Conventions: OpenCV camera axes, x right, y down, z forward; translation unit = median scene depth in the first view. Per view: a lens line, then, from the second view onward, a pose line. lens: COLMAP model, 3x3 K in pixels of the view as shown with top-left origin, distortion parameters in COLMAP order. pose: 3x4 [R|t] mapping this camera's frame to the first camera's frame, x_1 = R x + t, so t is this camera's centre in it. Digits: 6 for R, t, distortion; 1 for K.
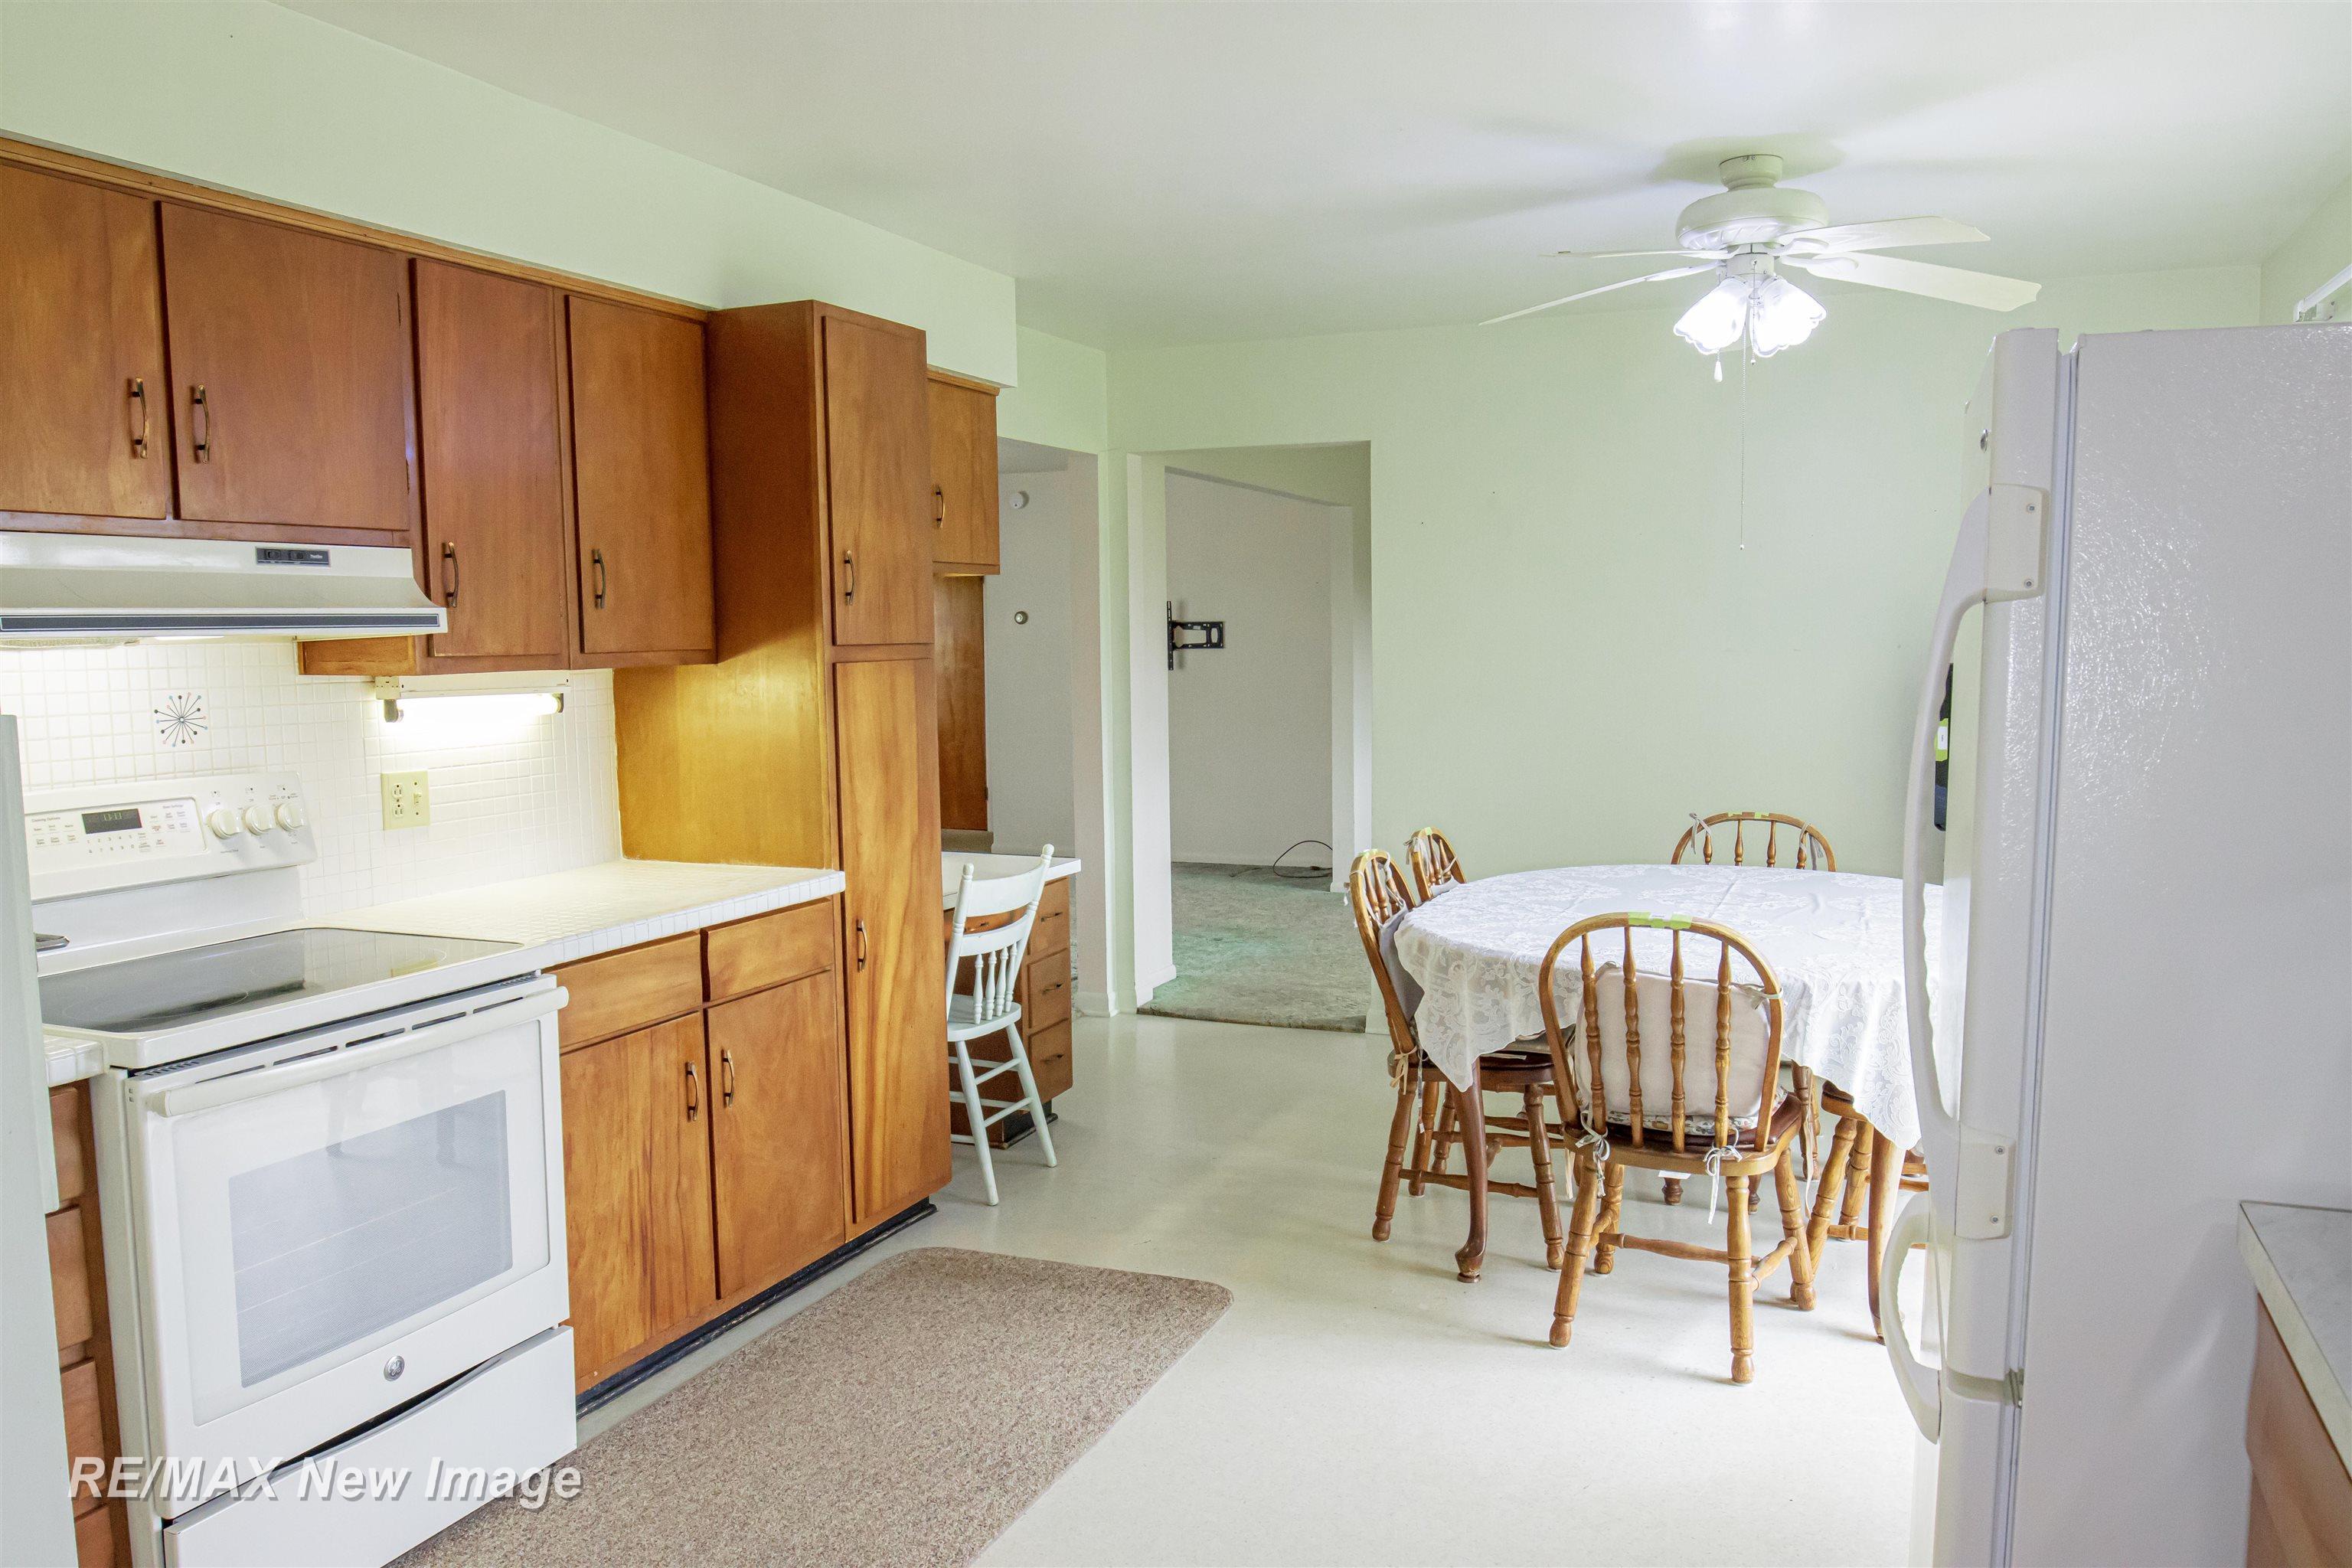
lens RADIAL K [[1707.0, 0, 1176.0], [0, 1707.0, 784.0], [0, 0, 1]] dist [-0.004737, -0.003871]
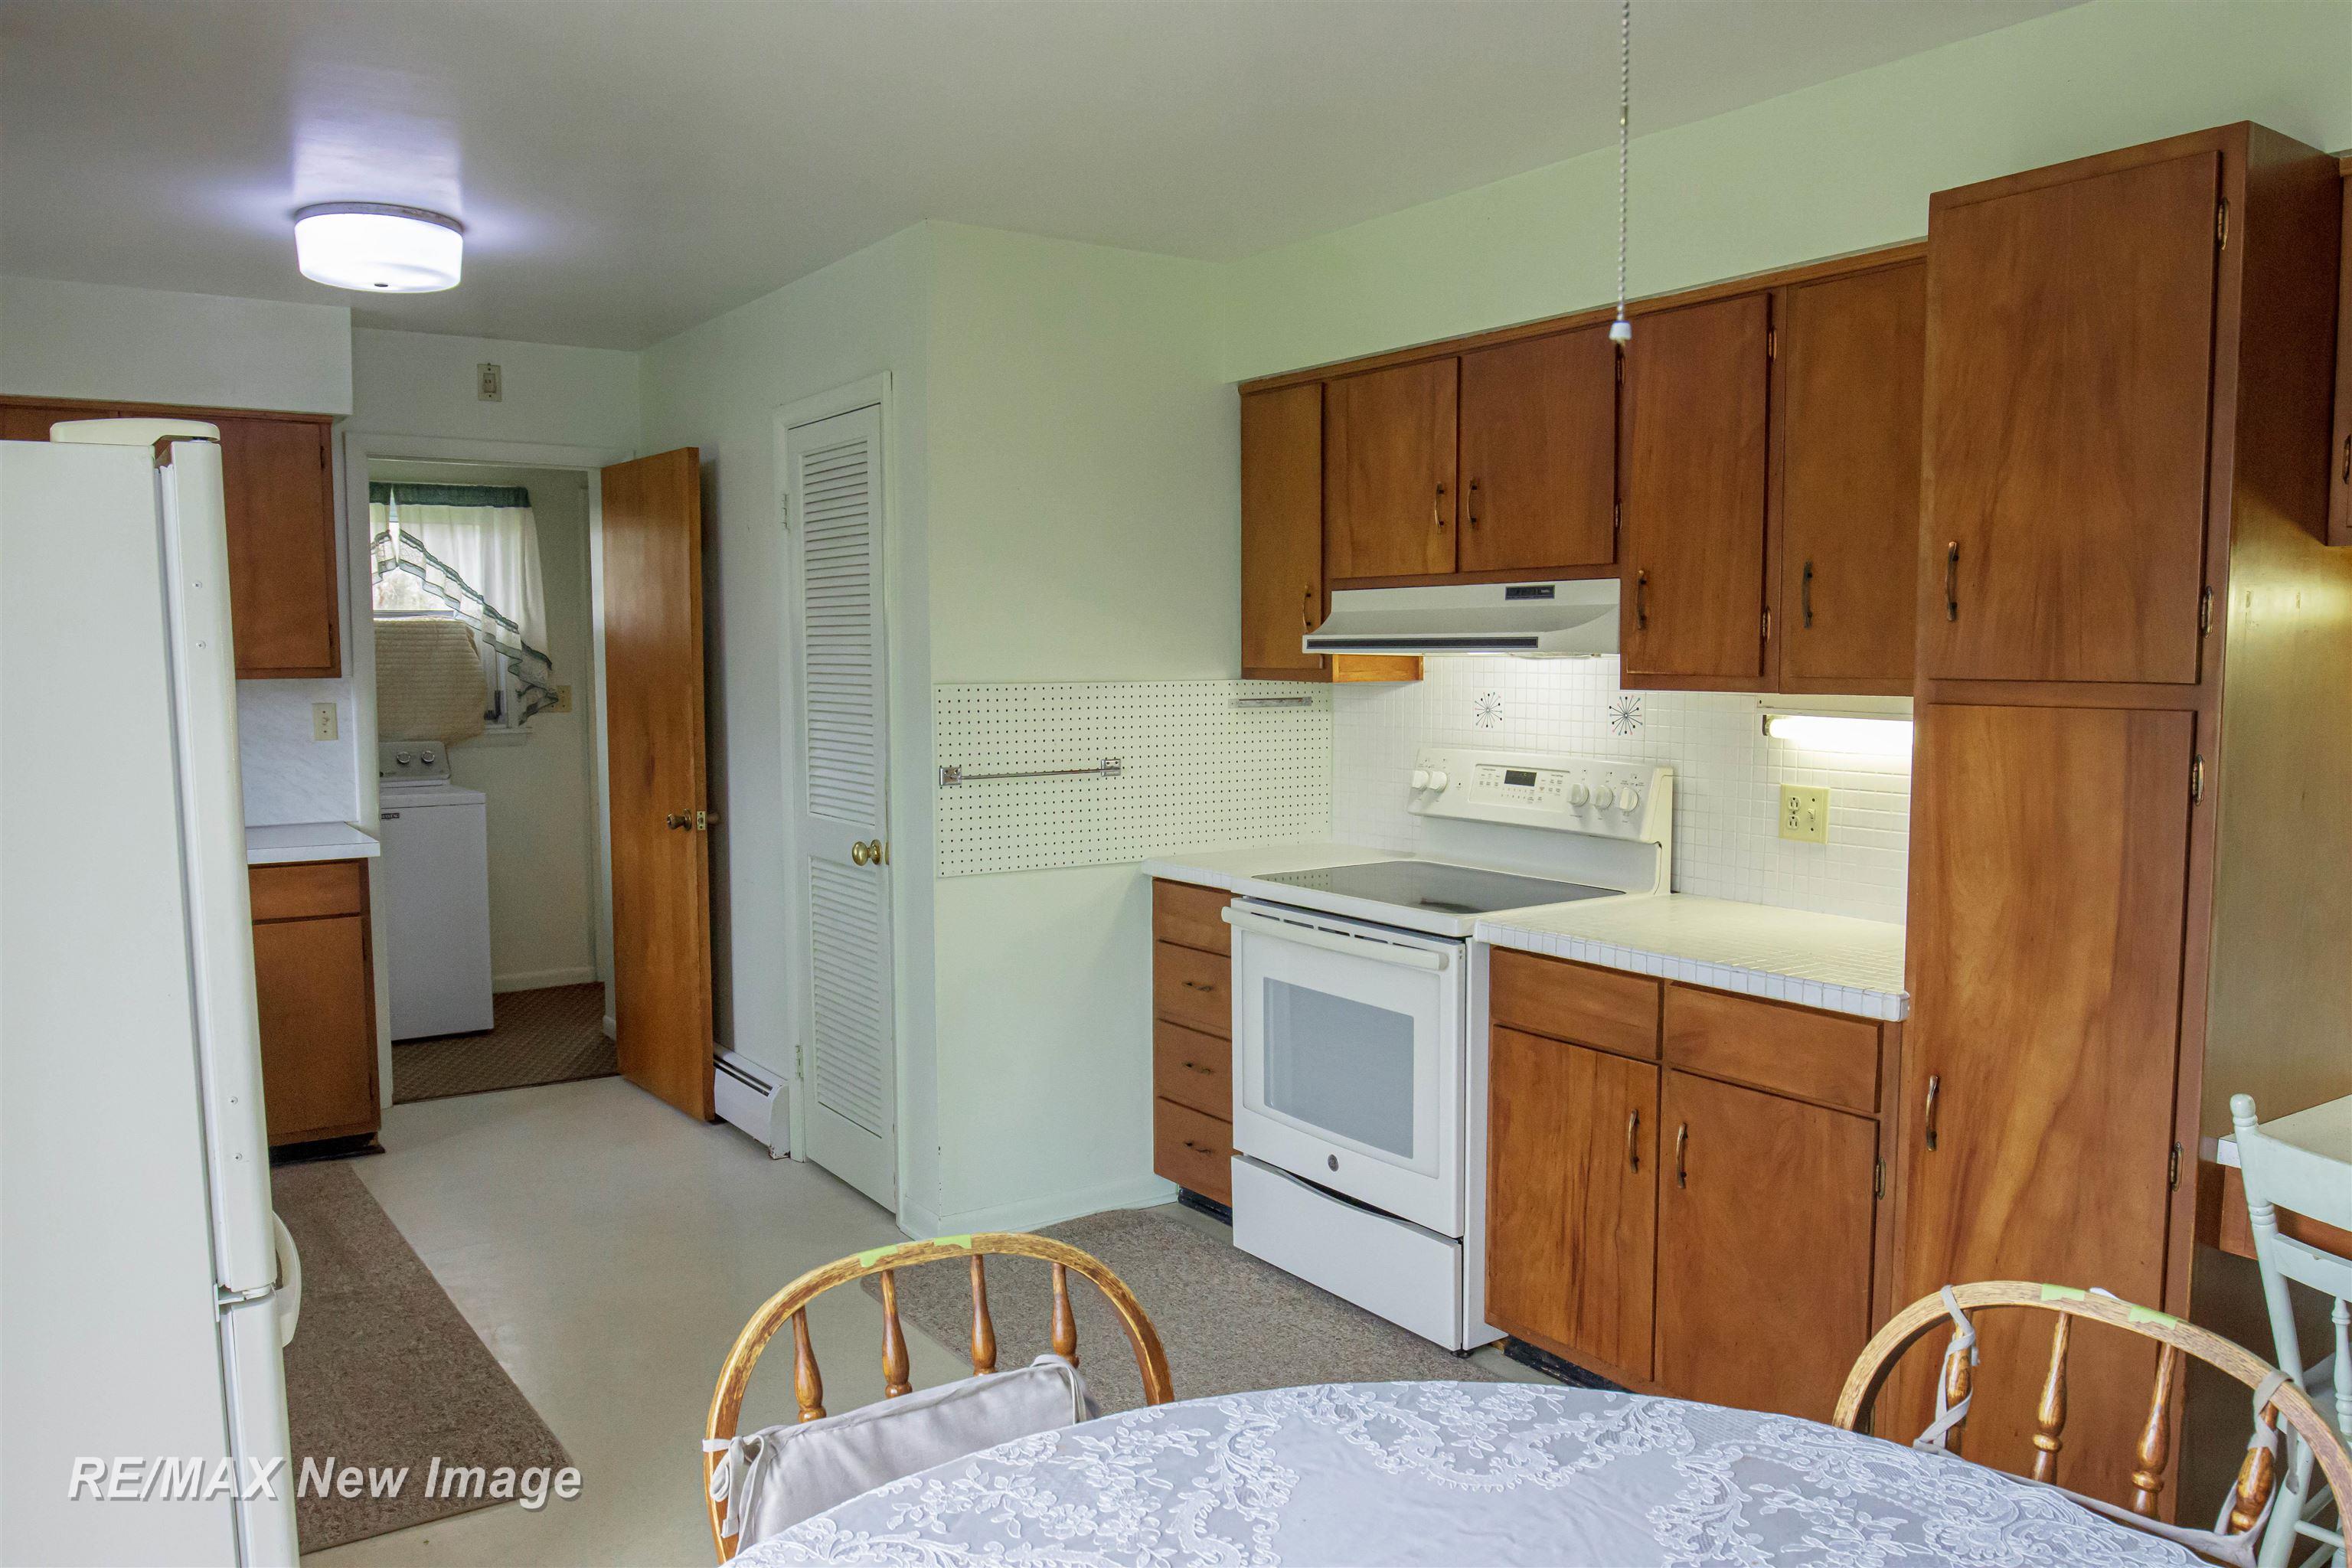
lens RADIAL K [[1707.0, 0, 1176.0], [0, 1707.0, 784.0], [0, 0, 1]] dist [-0.004737, -0.003871]
pose [[-0.521922, 0.083305, -0.848915, 0.662604], [-0.068754, 0.987873, 0.139212, -0.135050], [0.850218, 0.131025, -0.509865, 1.294901]]
